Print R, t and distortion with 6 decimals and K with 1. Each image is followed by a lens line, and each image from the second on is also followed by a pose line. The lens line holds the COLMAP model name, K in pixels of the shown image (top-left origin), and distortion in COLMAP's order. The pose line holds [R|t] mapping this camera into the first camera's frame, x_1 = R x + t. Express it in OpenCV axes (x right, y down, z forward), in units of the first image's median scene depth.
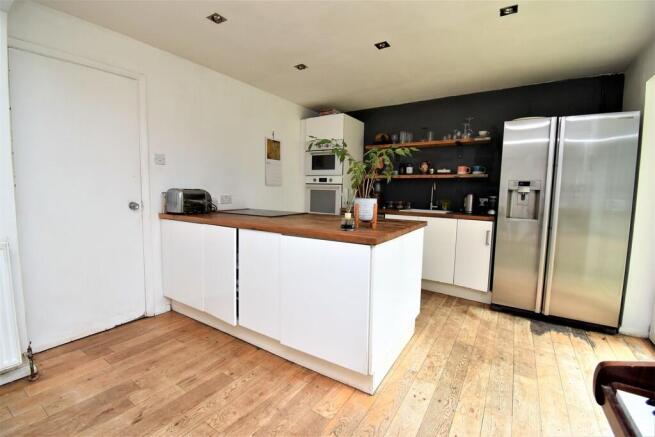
lens RADIAL K [[289.3, 0, 327.5], [0, 289.3, 218.5], [0, 0, 1]] dist [0.017565, -0.020892]
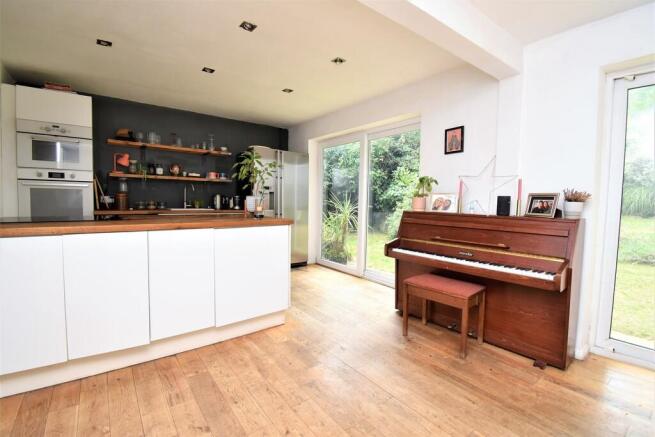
lens RADIAL K [[289.3, 0, 327.5], [0, 289.3, 218.5], [0, 0, 1]] dist [0.017565, -0.020892]
pose [[0.342428, -0.074996, 0.936546, -0.526344], [0.079596, 0.995541, 0.050617, -0.003681], [-0.936167, 0.057212, 0.346870, 0.097822]]
